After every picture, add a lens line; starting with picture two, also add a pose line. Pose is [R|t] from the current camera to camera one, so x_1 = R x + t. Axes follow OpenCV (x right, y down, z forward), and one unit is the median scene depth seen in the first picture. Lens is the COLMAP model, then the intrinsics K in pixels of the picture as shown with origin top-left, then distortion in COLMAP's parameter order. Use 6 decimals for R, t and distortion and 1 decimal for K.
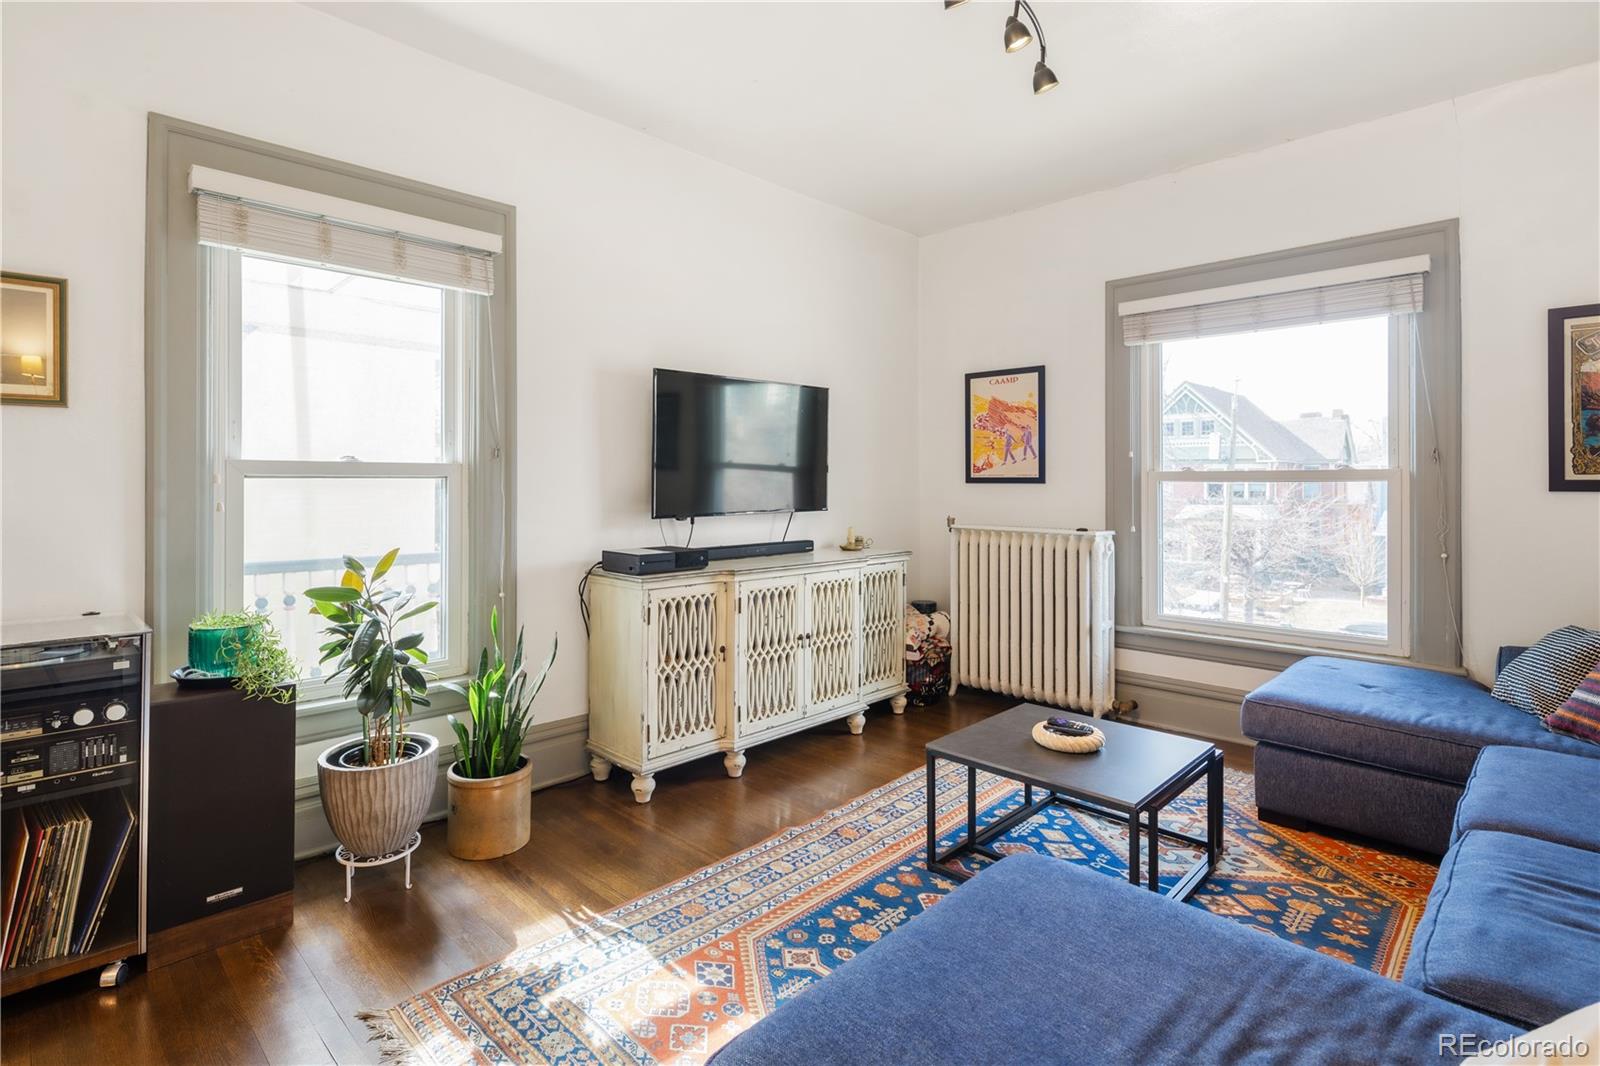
lens RADIAL K [[780.9, 0, 785.1], [0, 780.9, 480.1], [0, 0, 1]] dist [-0.000437, -0.002746]
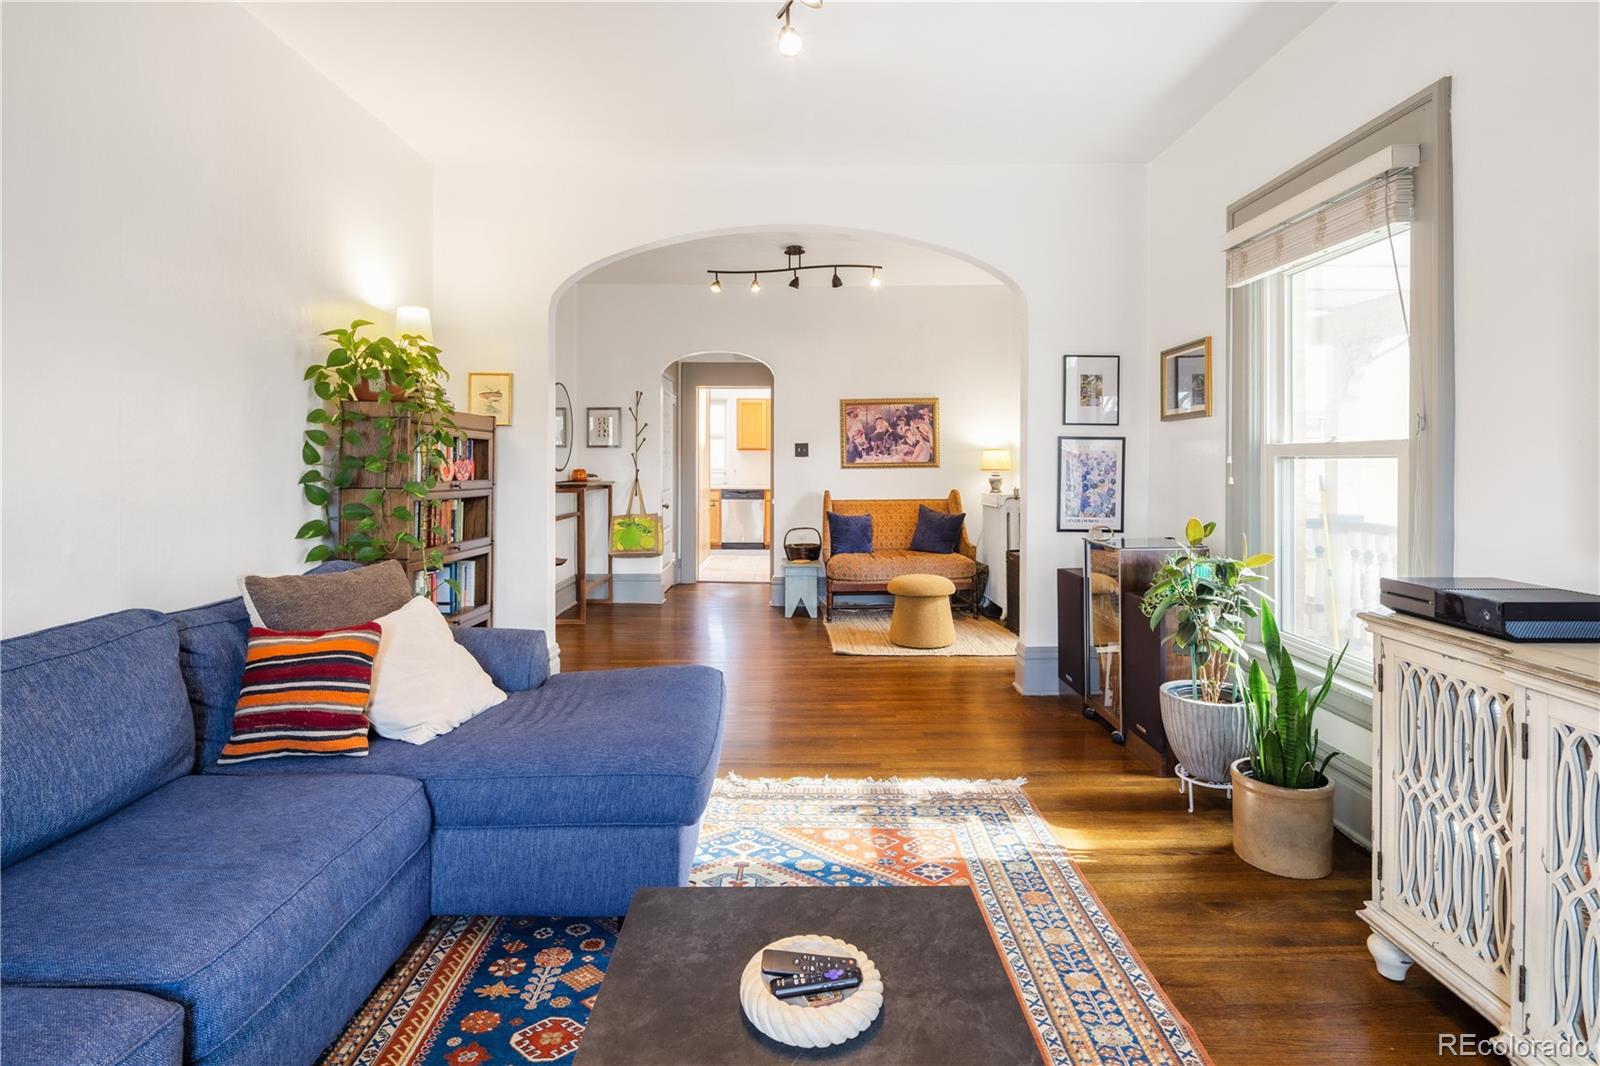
lens RADIAL K [[780.9, 0, 813.8], [0, 780.9, 465.0], [0, 0, 1]] dist [-0.000437, -0.002746]
pose [[-0.691538, 0.005509, -0.722319, 0.589436], [0.006051, 0.999980, 0.001833, 0.000972], [0.722315, -0.003103, -0.691557, 1.110649]]
